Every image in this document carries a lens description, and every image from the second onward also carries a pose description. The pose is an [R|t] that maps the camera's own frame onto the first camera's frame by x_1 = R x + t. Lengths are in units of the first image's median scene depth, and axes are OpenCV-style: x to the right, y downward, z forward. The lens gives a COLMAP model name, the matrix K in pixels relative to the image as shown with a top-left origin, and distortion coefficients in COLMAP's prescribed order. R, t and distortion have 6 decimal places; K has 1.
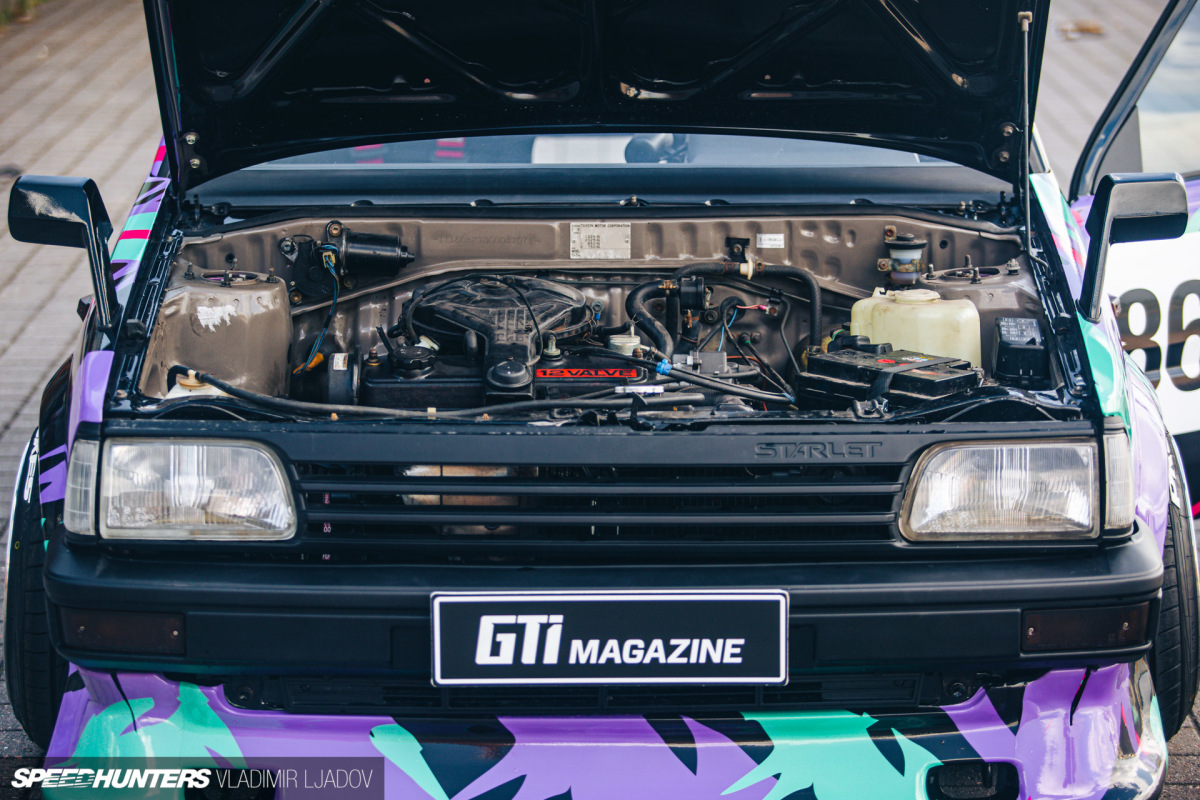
lens RADIAL K [[3725.2, 0, 599.4], [0, 3725.2, 399.5], [0, 0, 1]] dist [-0.051026, 0.000000]
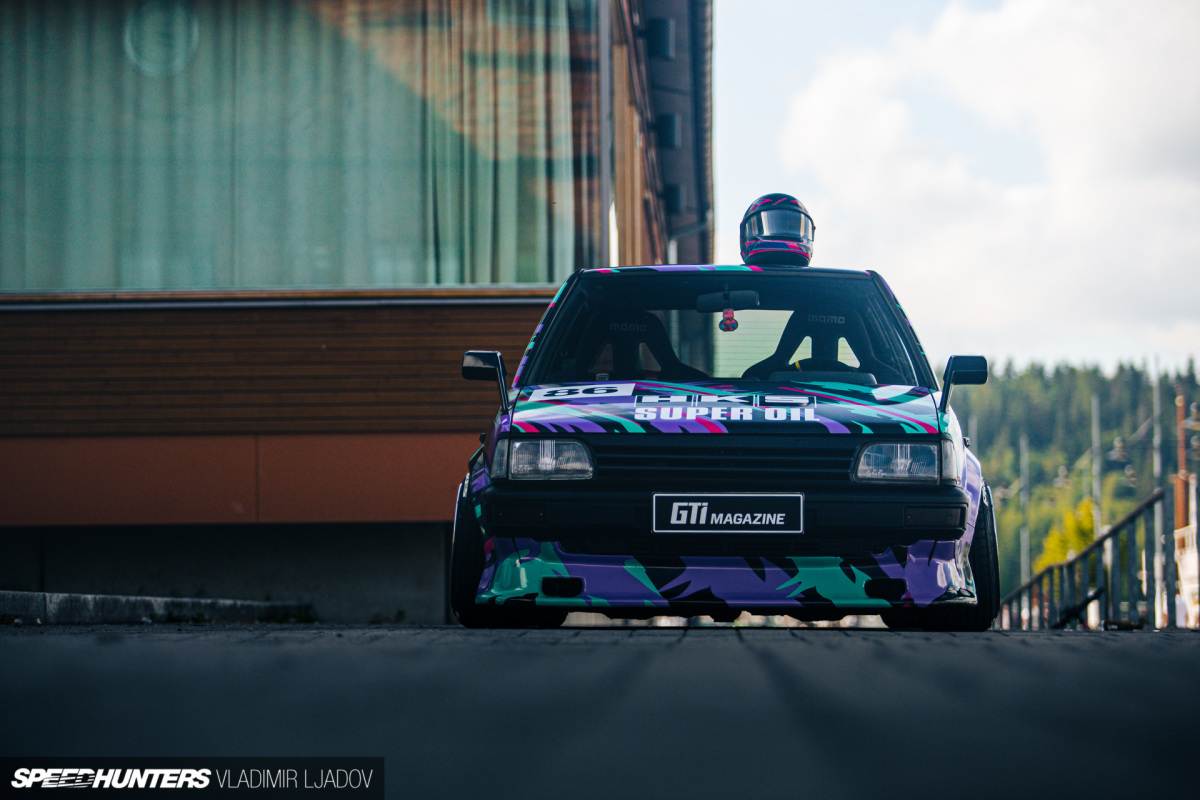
lens RADIAL K [[3732.6, 0, 600.1], [0, 3732.6, 399.9], [0, 0, 1]] dist [-0.240976, 0.000000]
pose [[0.999301, 0.011632, -0.035538, 0.005026], [-0.019684, 0.971685, -0.235461, 0.548567], [0.031793, 0.235995, 0.971234, -1.297030]]
